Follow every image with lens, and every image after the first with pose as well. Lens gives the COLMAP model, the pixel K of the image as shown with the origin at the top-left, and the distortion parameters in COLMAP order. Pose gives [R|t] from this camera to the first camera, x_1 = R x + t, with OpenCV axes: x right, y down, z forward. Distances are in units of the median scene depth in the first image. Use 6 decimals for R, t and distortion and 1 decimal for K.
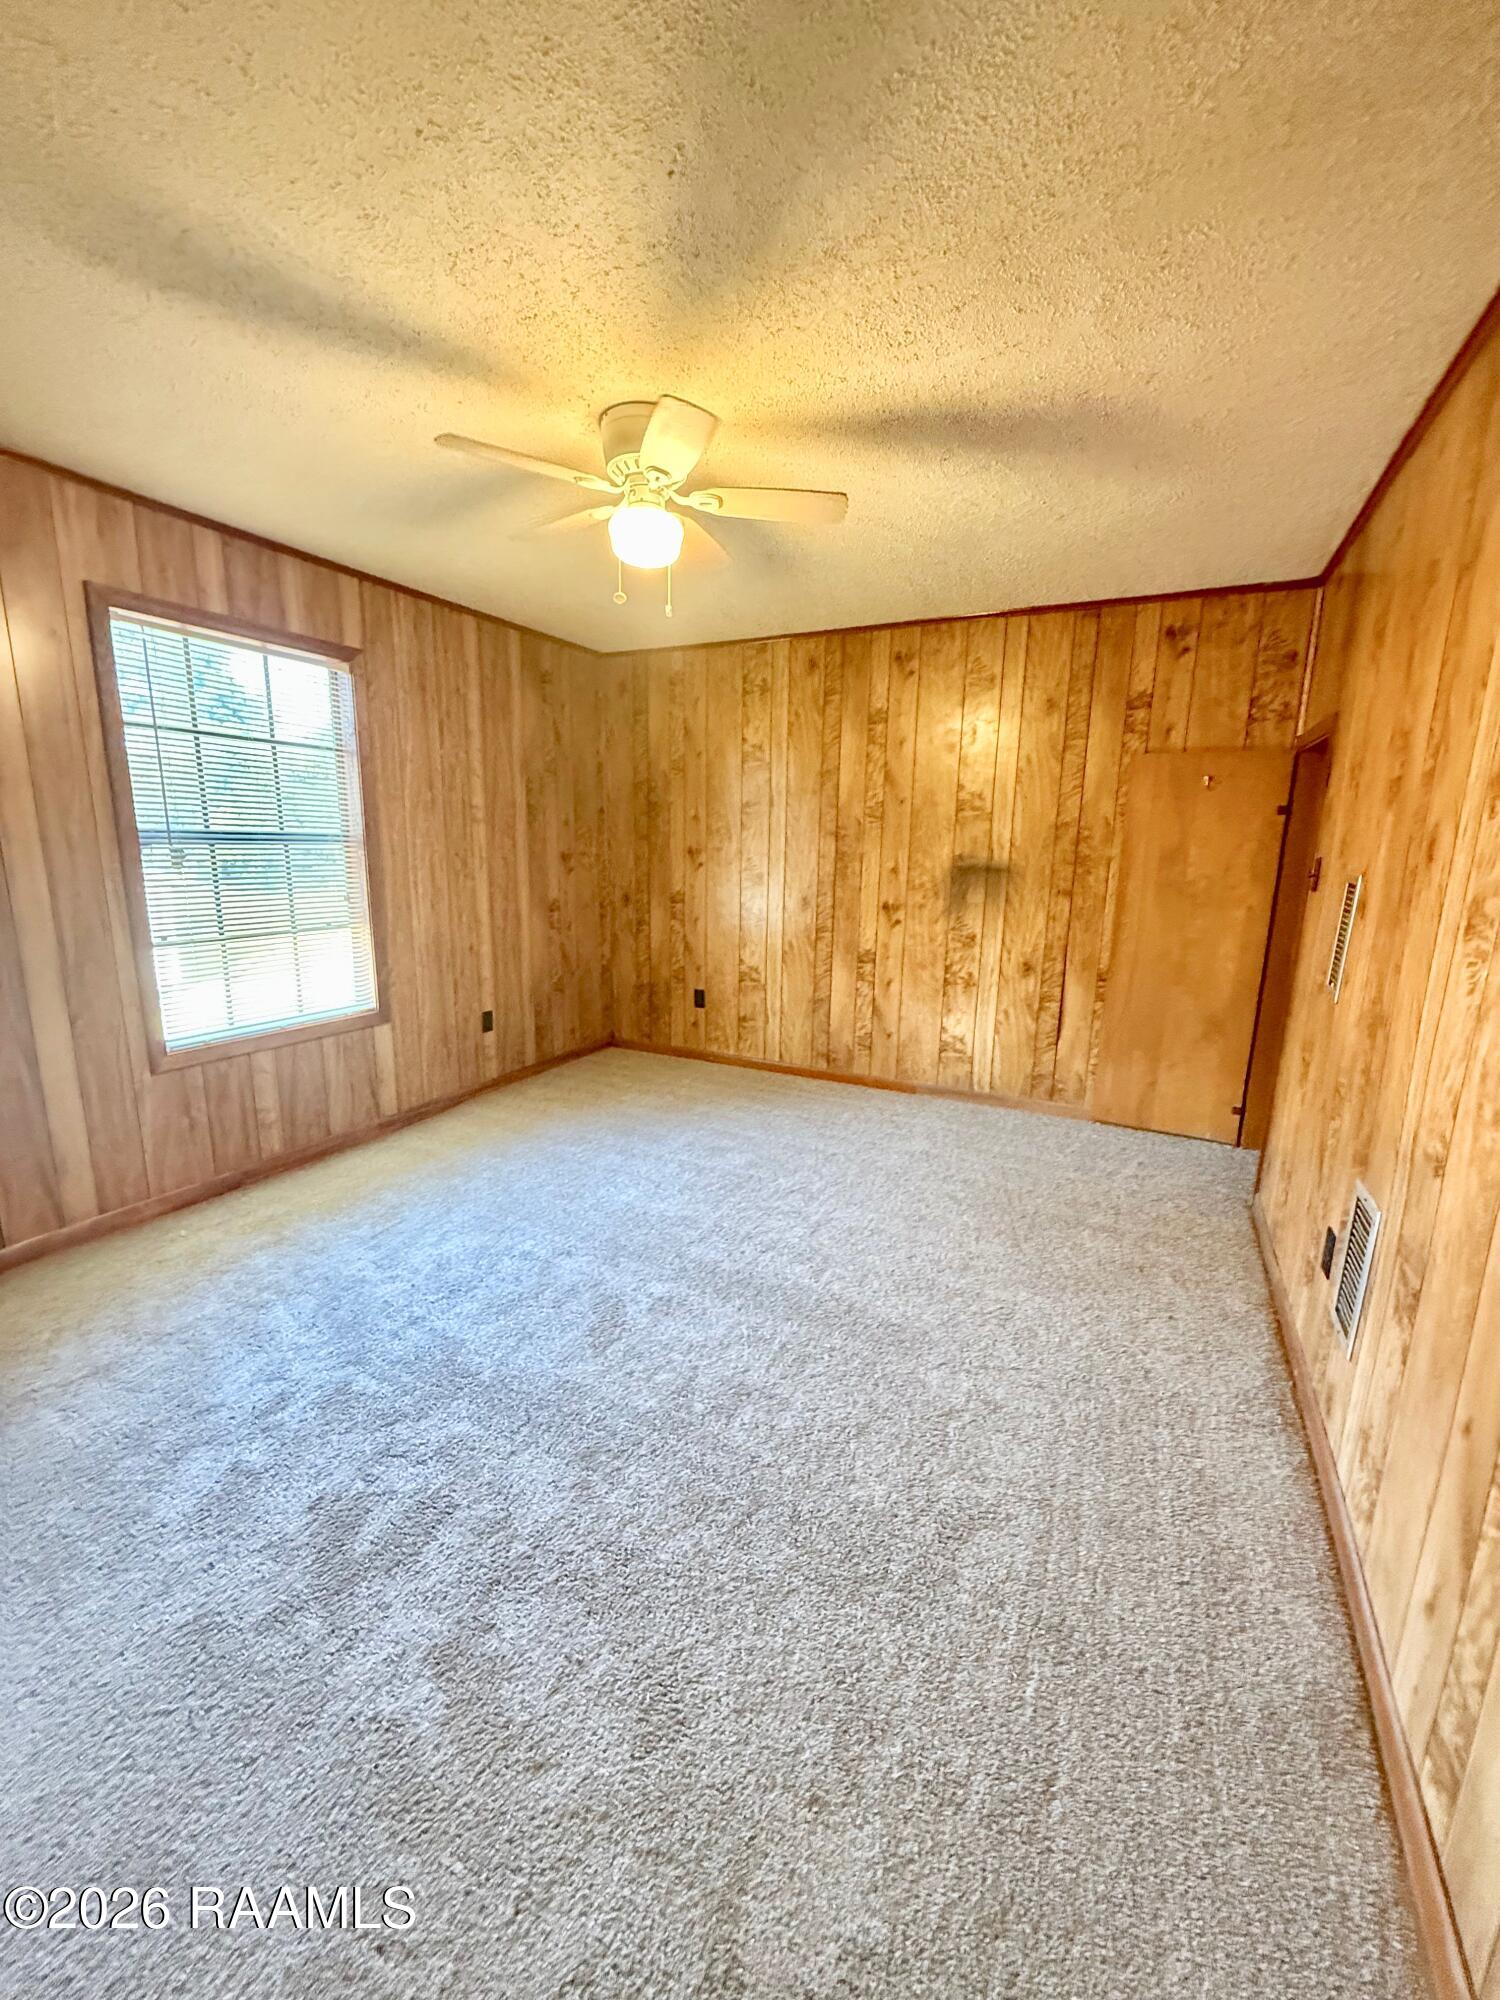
lens RADIAL K [[798.7, 0, 720.4], [0, 798.7, 1008.1], [0, 0, 1]] dist [-0.000349, -0.000234]
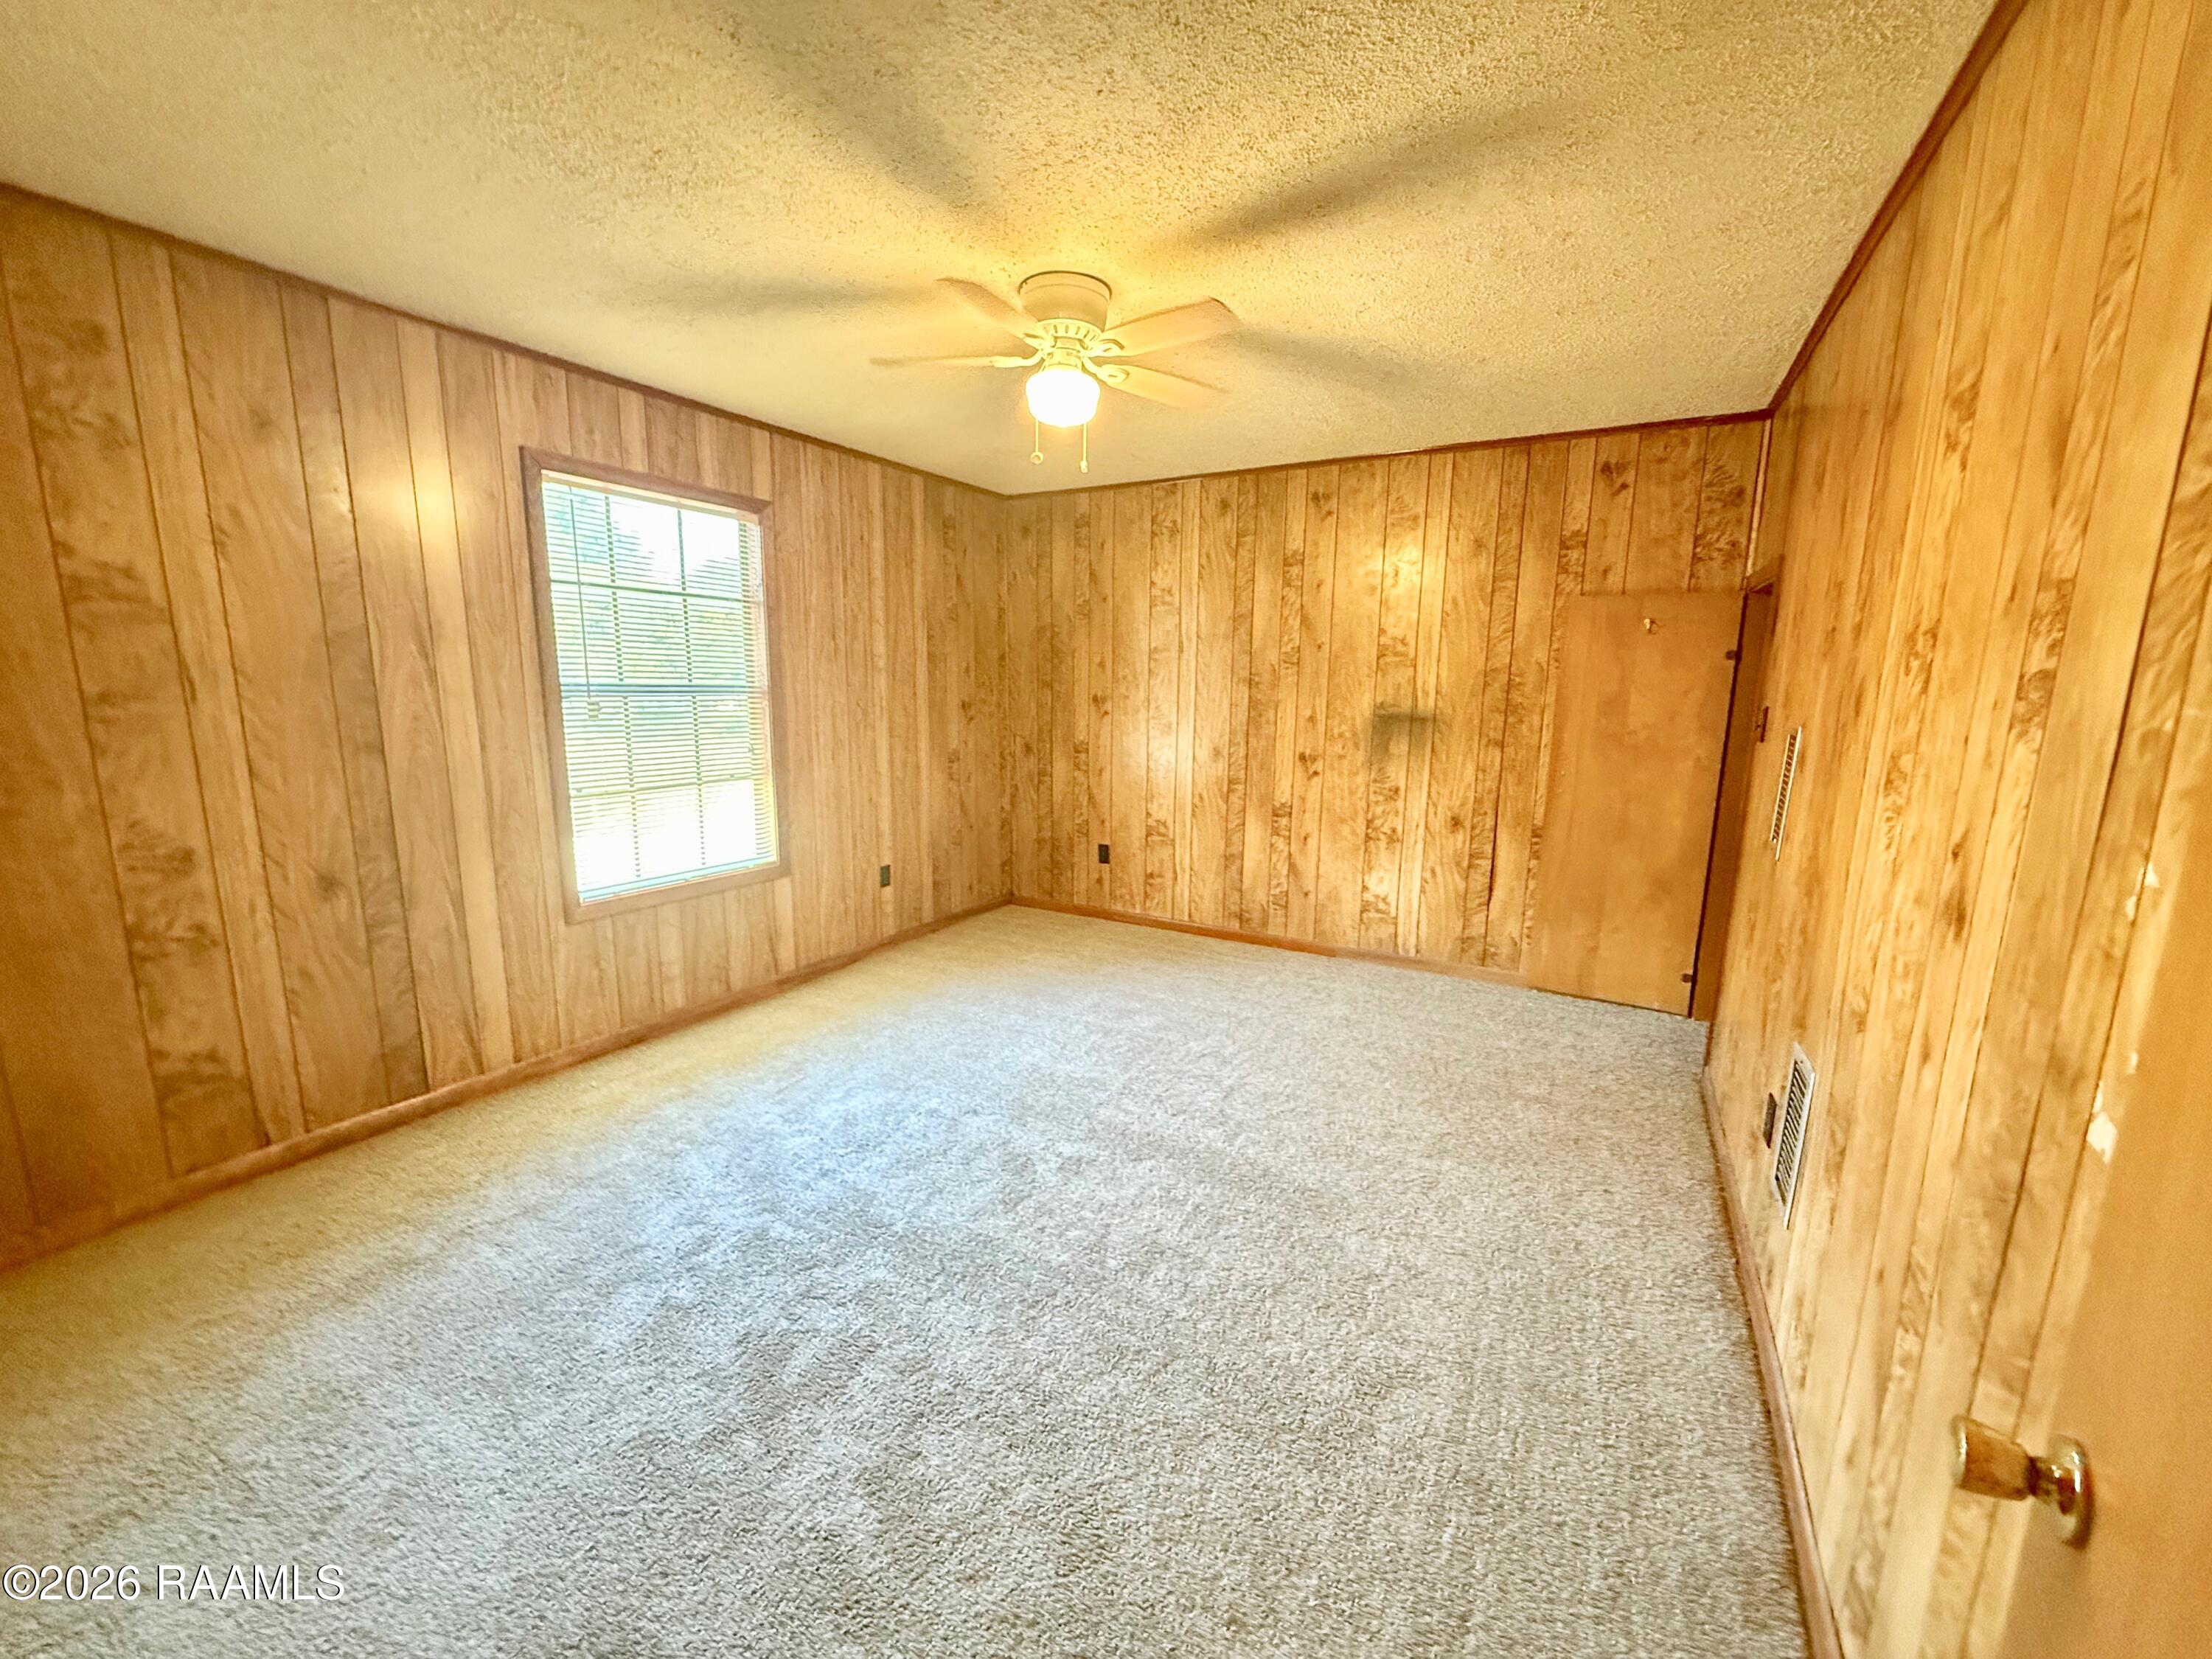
lens RADIAL K [[888.5, 0, 1078.3], [0, 888.5, 839.5], [0, 0, 1]] dist [0.001291, 0.000230]
pose [[0.998992, 0.004429, -0.044666, -0.016549], [-0.005818, 0.999501, -0.031037, 0.006307], [0.044506, 0.031265, 0.998520, -0.091237]]
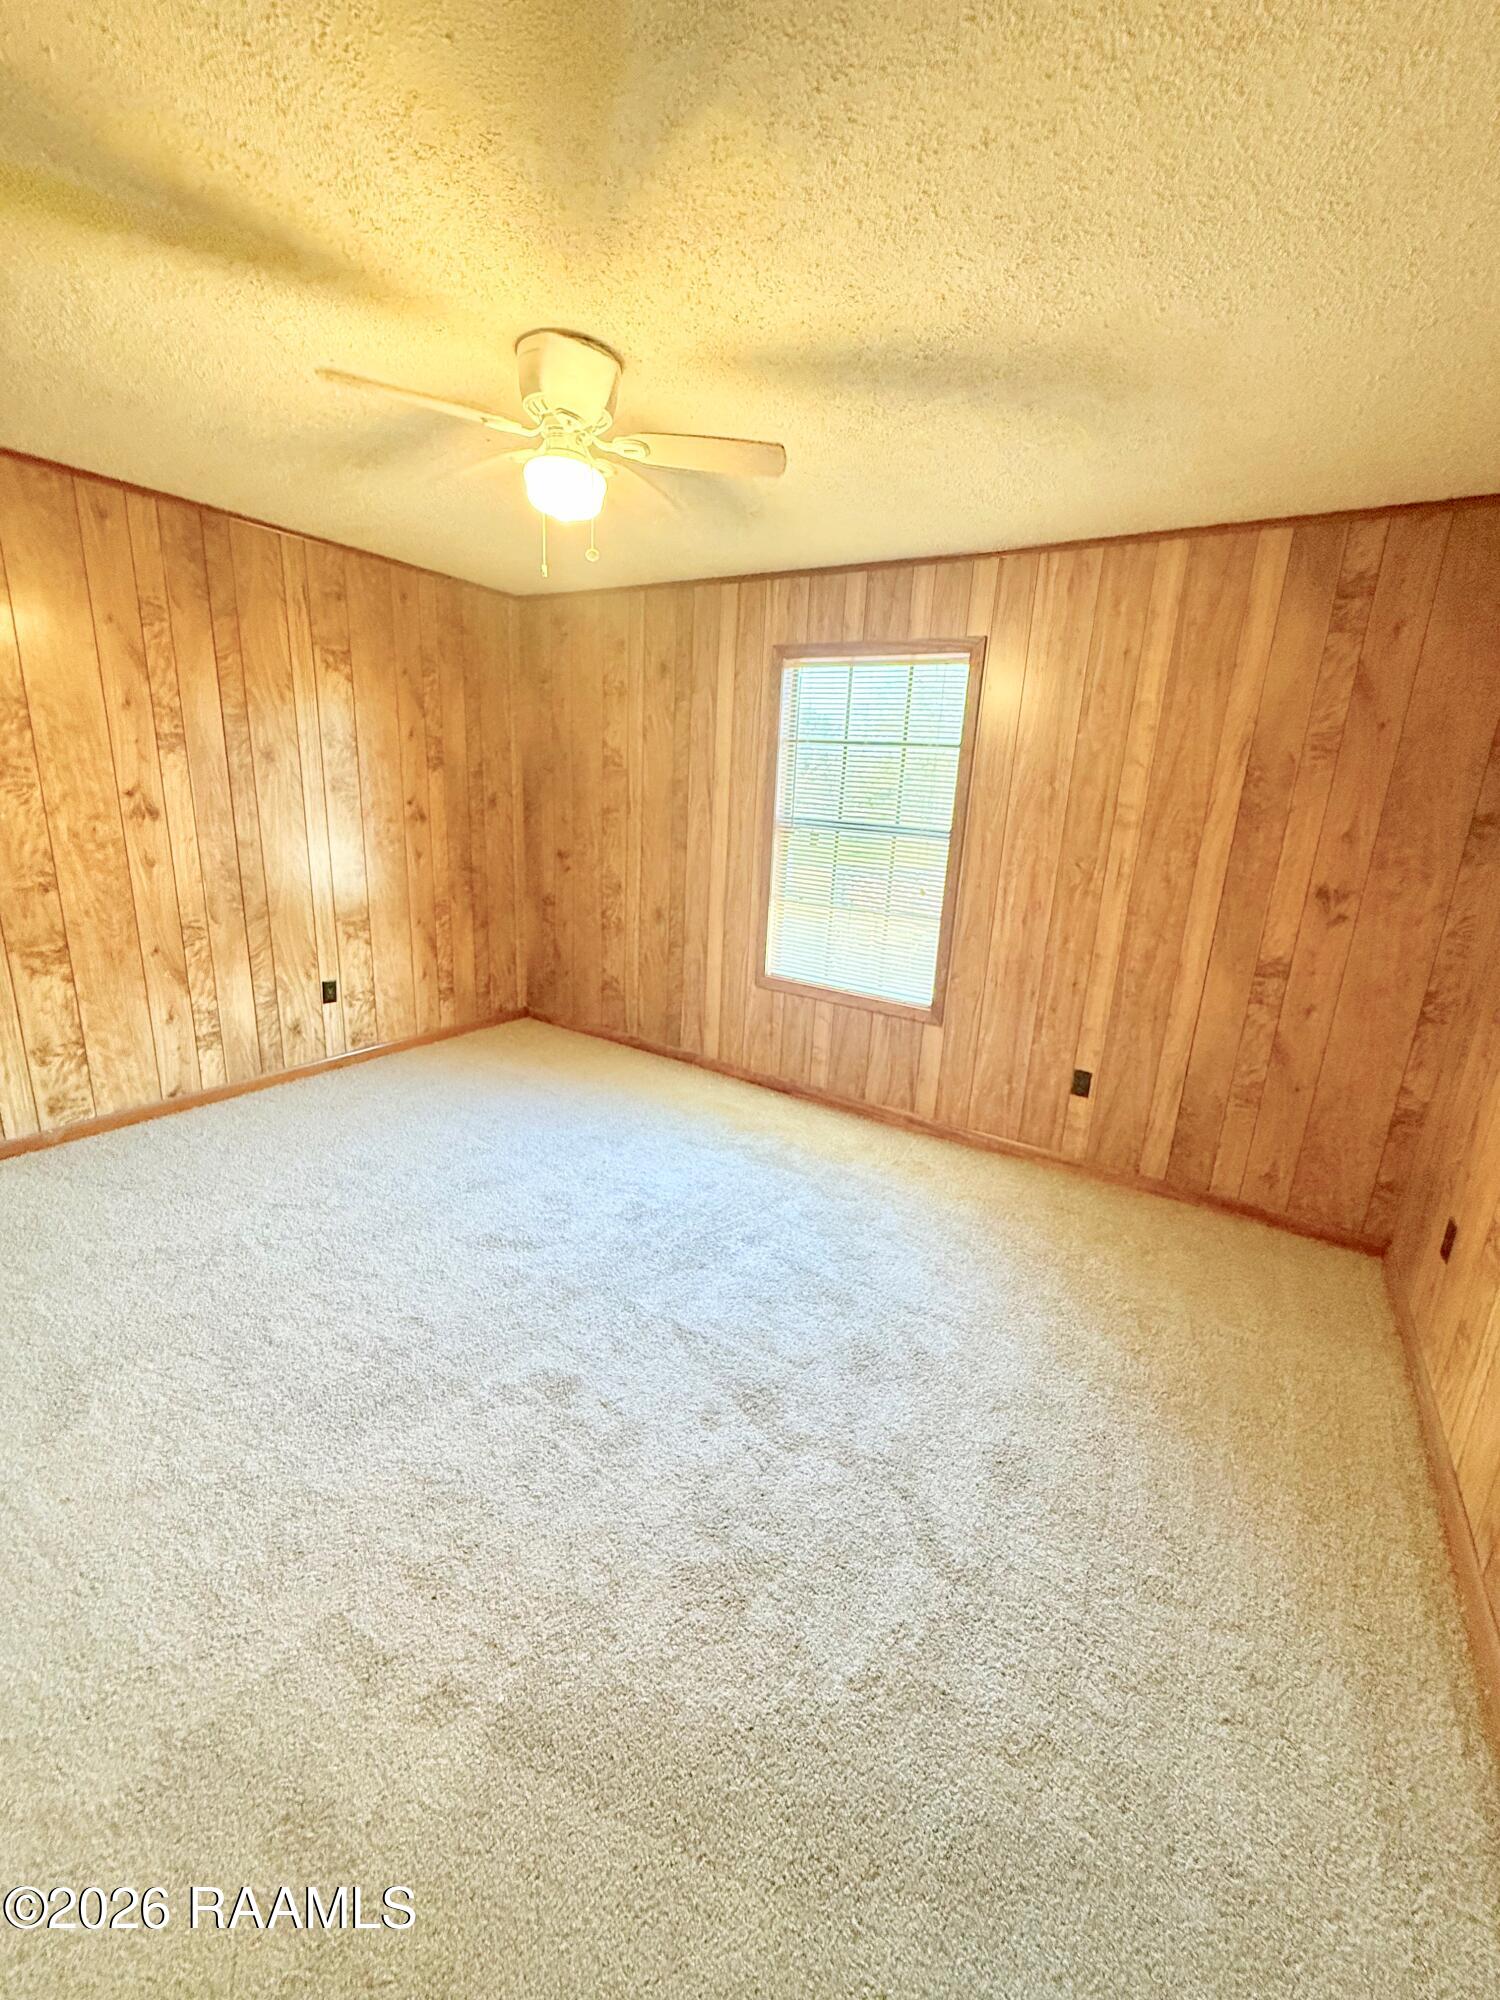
lens RADIAL K [[796.0, 0, 752.7], [0, 796.0, 999.1], [0, 0, 1]] dist [-0.000138, 0.000305]
pose [[-0.077512, 0.248349, -0.965564, 0.667259], [-0.255252, 0.931257, 0.260015, -0.260770], [0.963763, 0.266616, -0.008792, 0.990628]]
